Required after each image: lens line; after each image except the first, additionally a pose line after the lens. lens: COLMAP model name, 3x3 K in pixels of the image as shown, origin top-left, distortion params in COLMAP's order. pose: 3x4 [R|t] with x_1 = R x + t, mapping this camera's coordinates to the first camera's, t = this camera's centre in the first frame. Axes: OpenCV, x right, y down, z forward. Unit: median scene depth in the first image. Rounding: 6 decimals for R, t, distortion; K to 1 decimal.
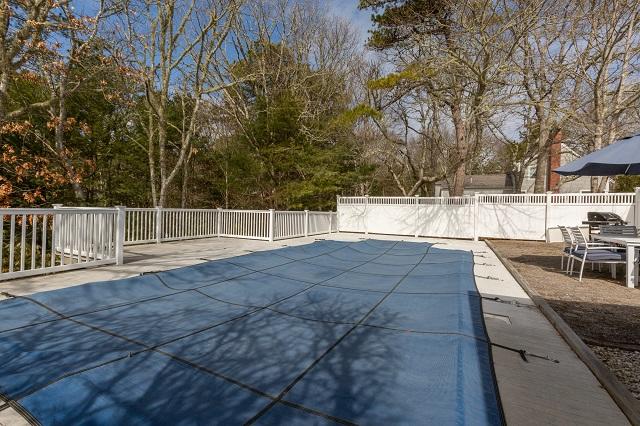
lens RADIAL K [[291.7, 0, 318.7], [0, 291.7, 211.4], [0, 0, 1]] dist [-0.000108, -0.000184]
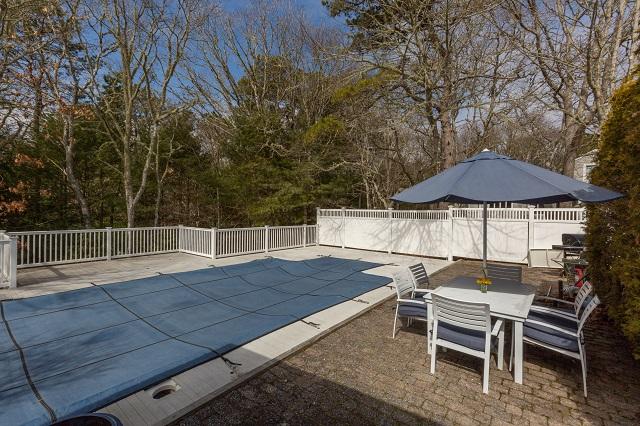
lens RADIAL K [[289.4, 0, 323.6], [0, 289.4, 211.6], [0, 0, 1]] dist [0.001909, 0.000001]
pose [[0.978737, -0.007677, -0.204976, 0.367699], [0.007121, 0.999969, -0.003449, -0.050446], [0.204996, 0.001916, 0.978761, 0.067195]]
